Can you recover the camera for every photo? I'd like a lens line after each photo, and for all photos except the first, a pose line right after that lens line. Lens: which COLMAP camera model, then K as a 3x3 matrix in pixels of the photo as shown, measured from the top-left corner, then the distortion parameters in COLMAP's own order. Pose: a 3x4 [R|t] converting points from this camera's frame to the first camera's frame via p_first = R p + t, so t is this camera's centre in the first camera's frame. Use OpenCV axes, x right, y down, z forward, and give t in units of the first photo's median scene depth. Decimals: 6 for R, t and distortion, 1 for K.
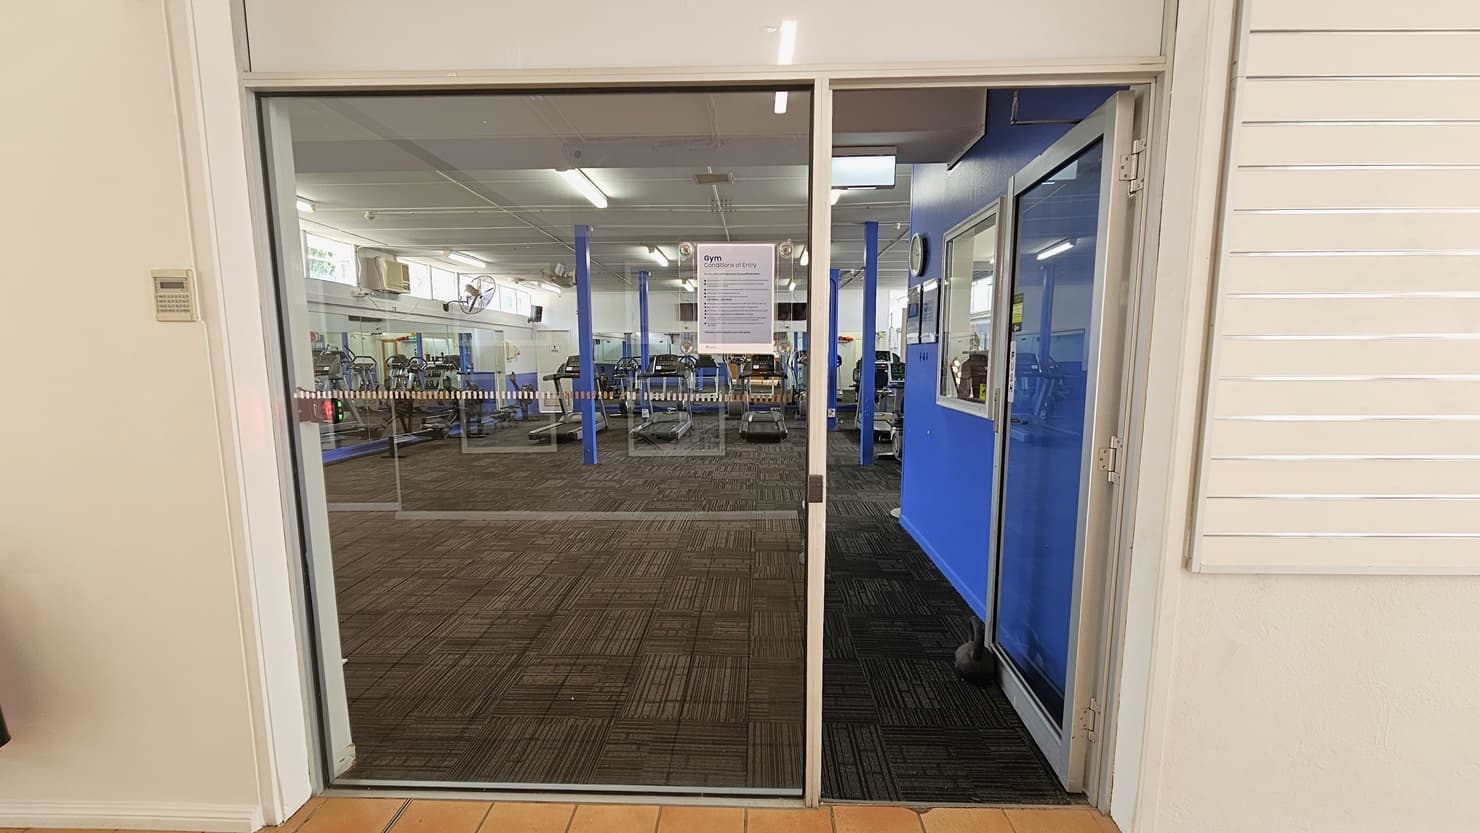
lens RADIAL K [[602.4, 0, 739.1], [0, 602.4, 418.5], [0, 0, 1]] dist [-0.003836, -0.000186]
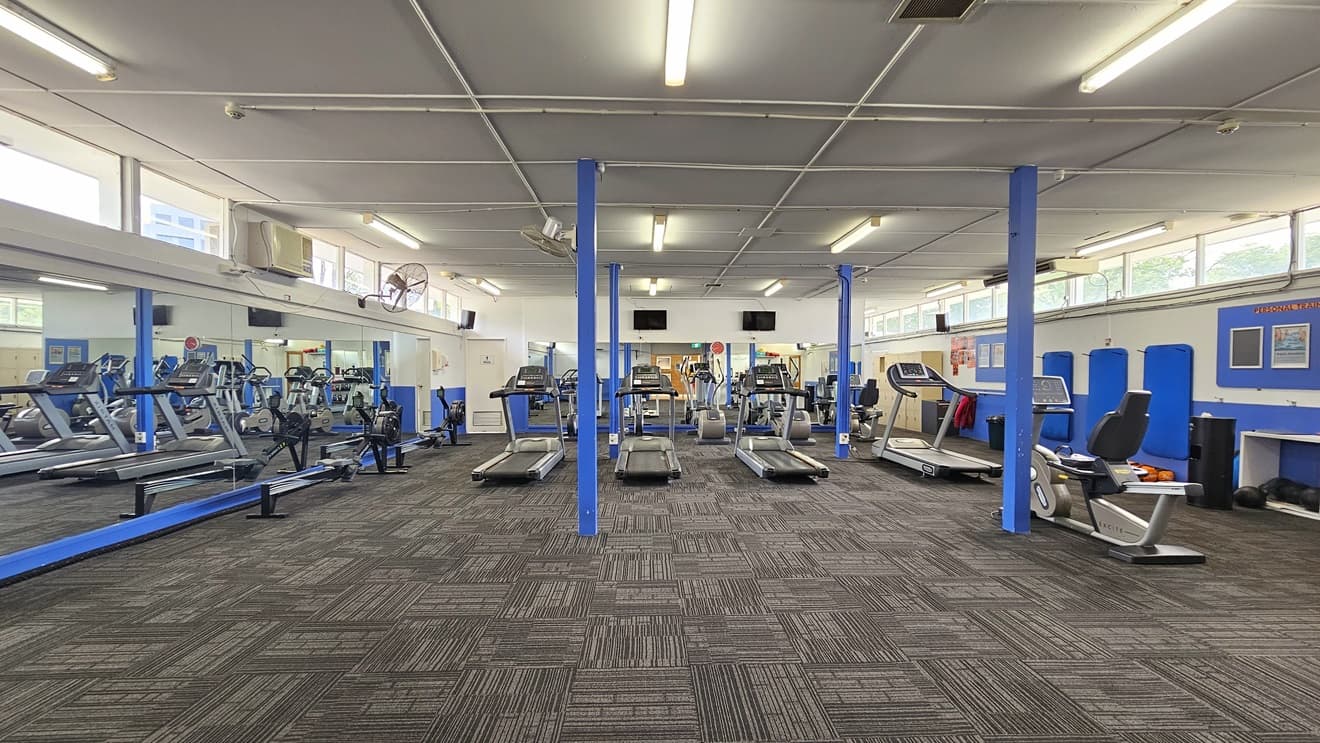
lens RADIAL K [[537.2, 0, 661.4], [0, 537.2, 378.4], [0, 0, 1]] dist [-0.003836, -0.000186]
pose [[0.997838, 0.006343, 0.065408, -0.121706], [-0.000182, 0.995593, -0.093775, -0.019264], [-0.065715, 0.093561, 0.993442, 0.246972]]
